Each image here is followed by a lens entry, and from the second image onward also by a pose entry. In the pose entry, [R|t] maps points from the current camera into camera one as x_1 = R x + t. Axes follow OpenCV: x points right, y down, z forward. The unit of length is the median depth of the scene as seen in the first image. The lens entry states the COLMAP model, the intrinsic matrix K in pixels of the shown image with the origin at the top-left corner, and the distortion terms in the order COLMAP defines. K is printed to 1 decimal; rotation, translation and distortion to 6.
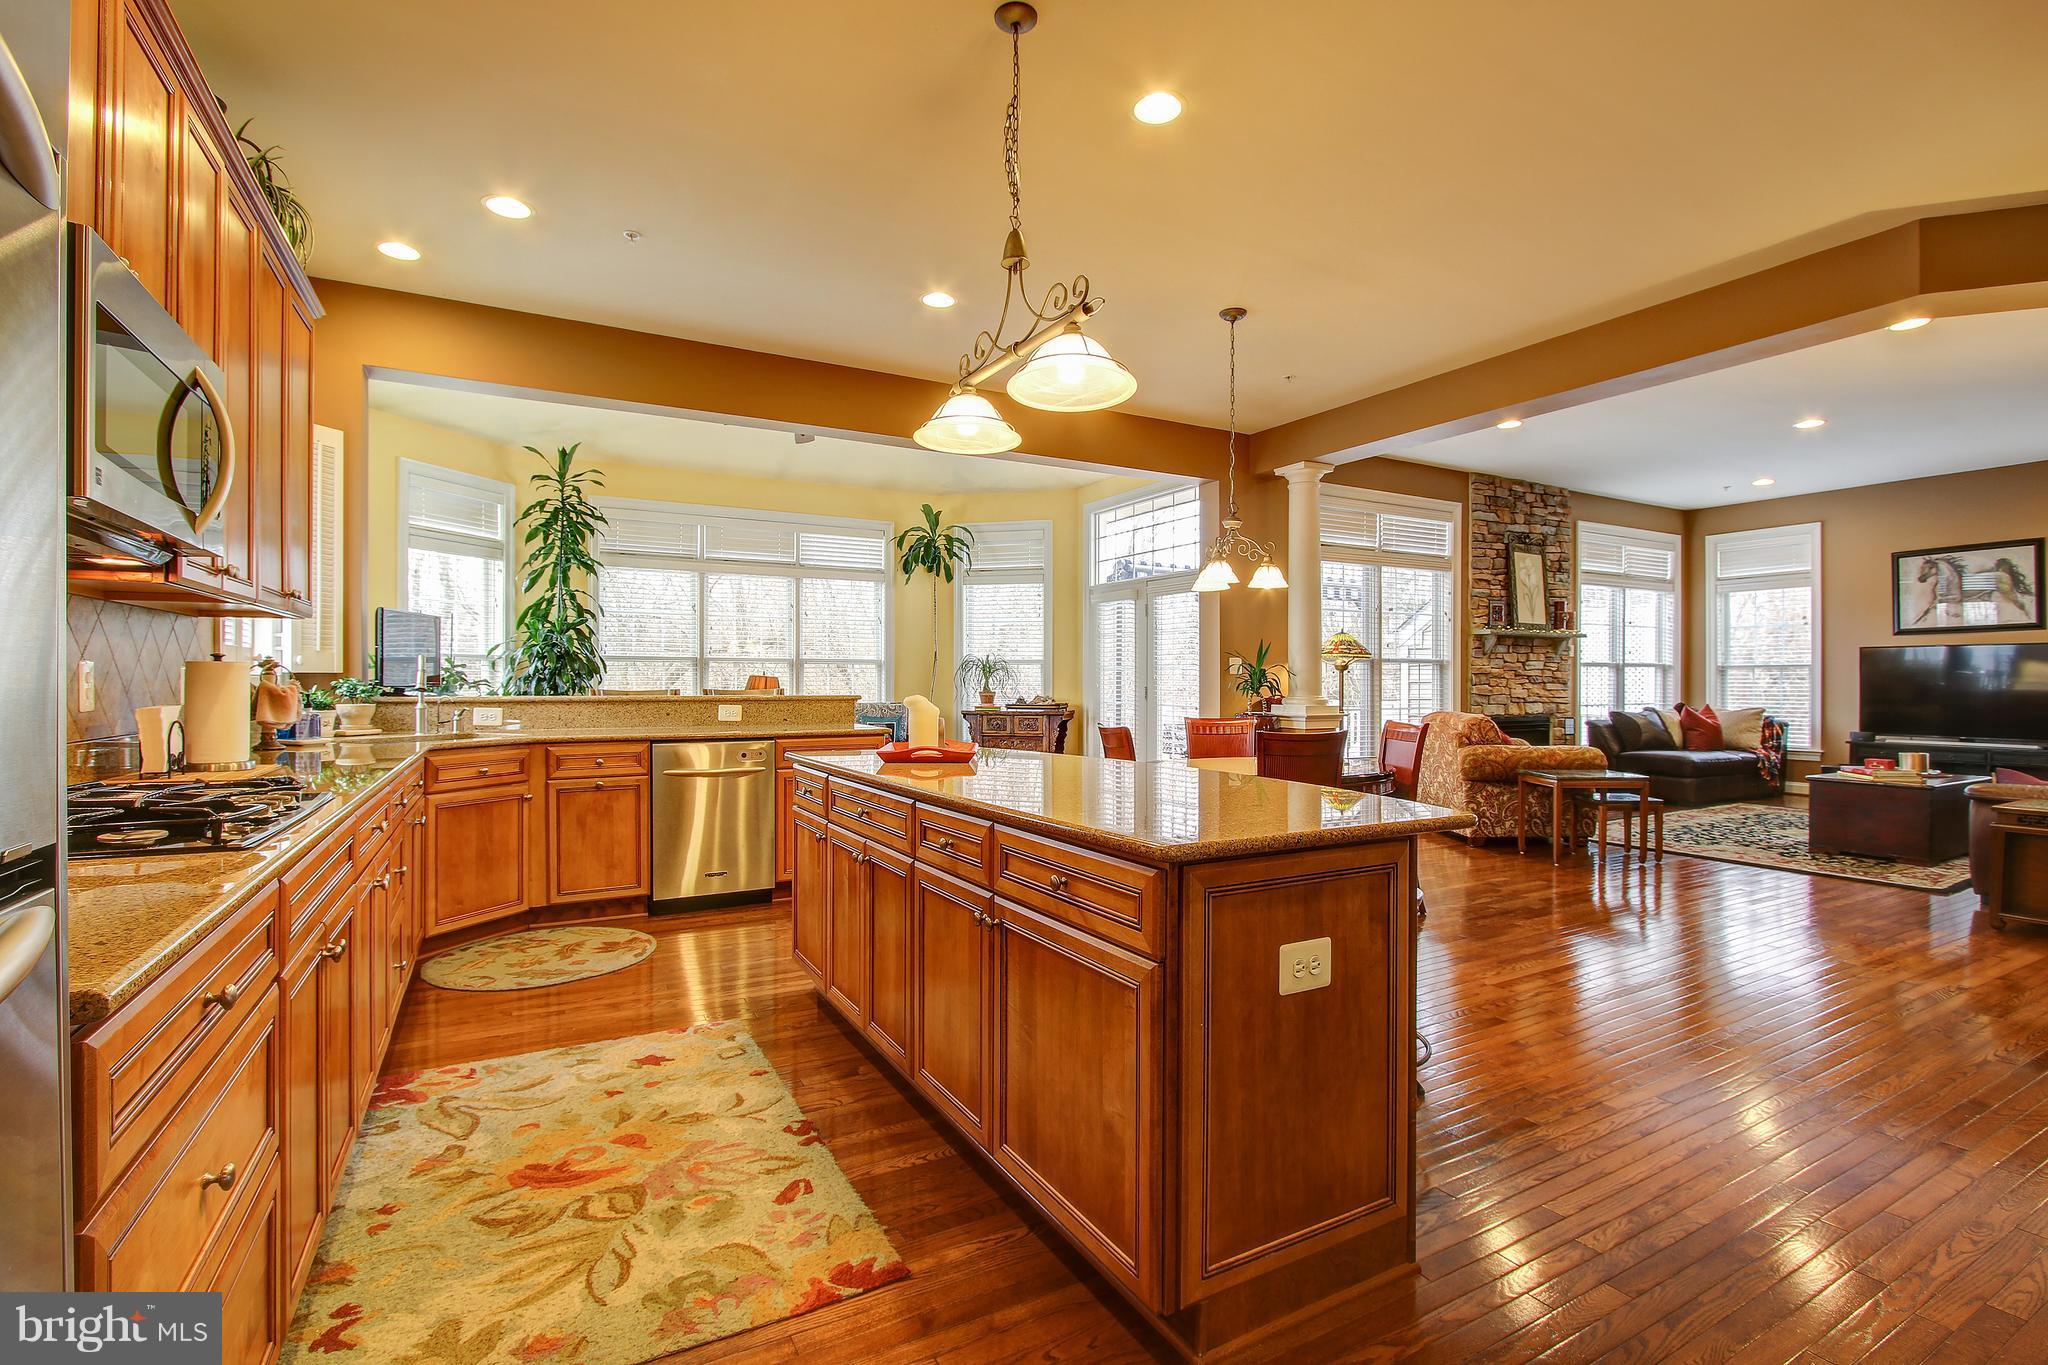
lens RADIAL K [[935.1, 0, 1038.8], [0, 935.1, 686.8], [0, 0, 1]] dist [-0.016312, 0.001831]
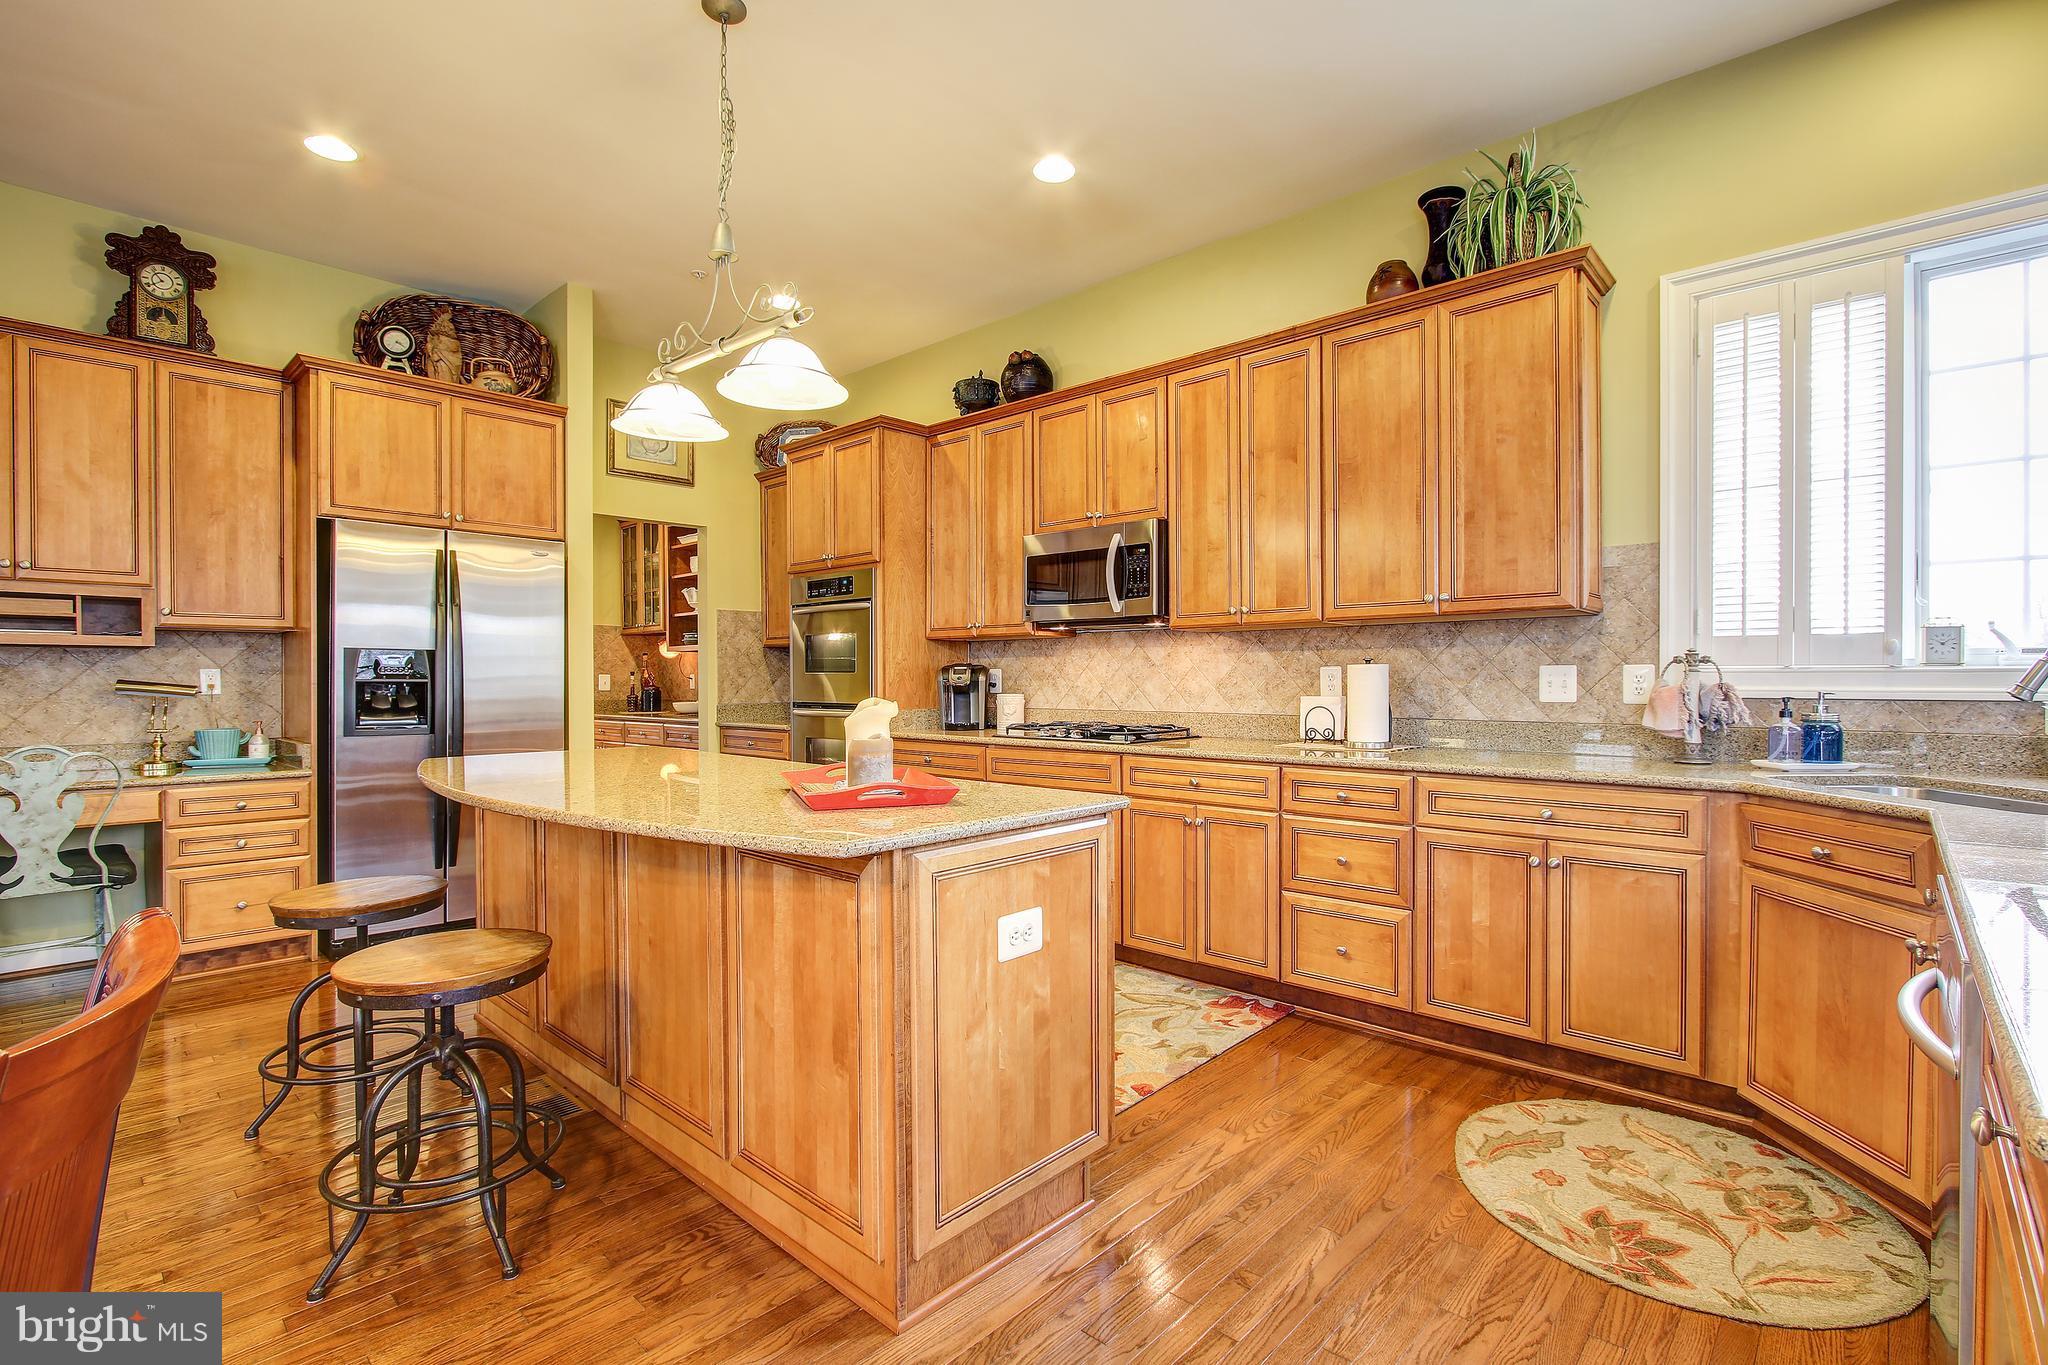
lens RADIAL K [[935.1, 0, 1038.8], [0, 935.1, 686.8], [0, 0, 1]] dist [-0.016312, 0.001831]
pose [[-0.949673, -0.000183, -0.313242, -0.011028], [-0.004845, 0.999889, 0.014104, -0.003093], [0.313204, 0.014912, -0.949569, 0.634914]]
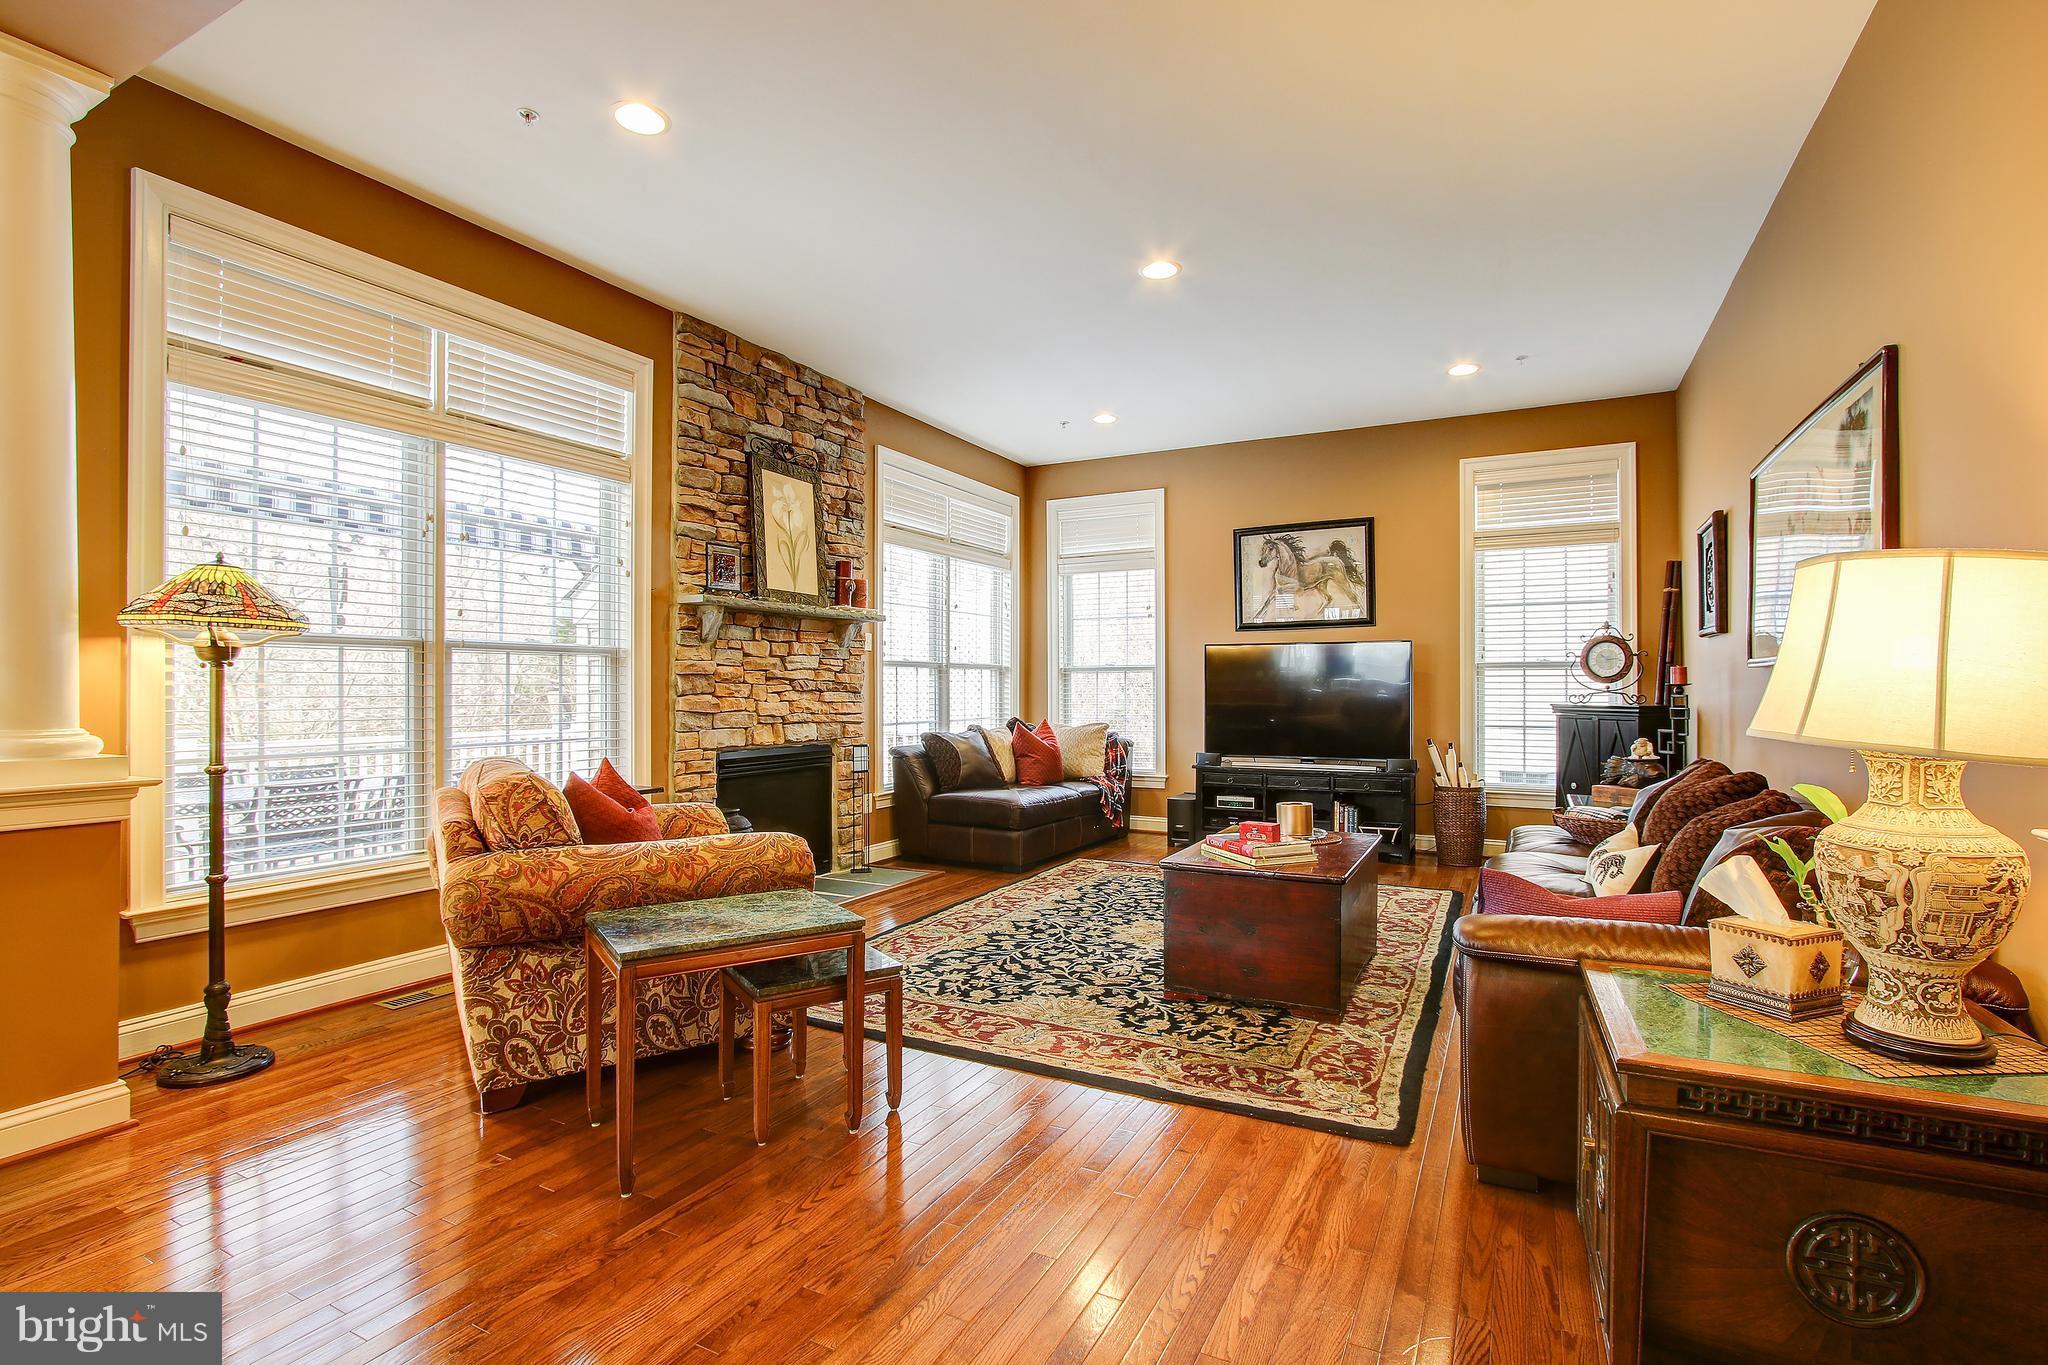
lens RADIAL K [[934.8, 0, 1024.0], [0, 934.8, 682.5], [0, 0, 1]] dist [0.000498, 0.000308]
pose [[0.844618, 0.002851, 0.535362, 0.333650], [0.003898, 0.999927, -0.011473, -0.002177], [-0.535355, 0.011777, 0.844545, 0.411720]]
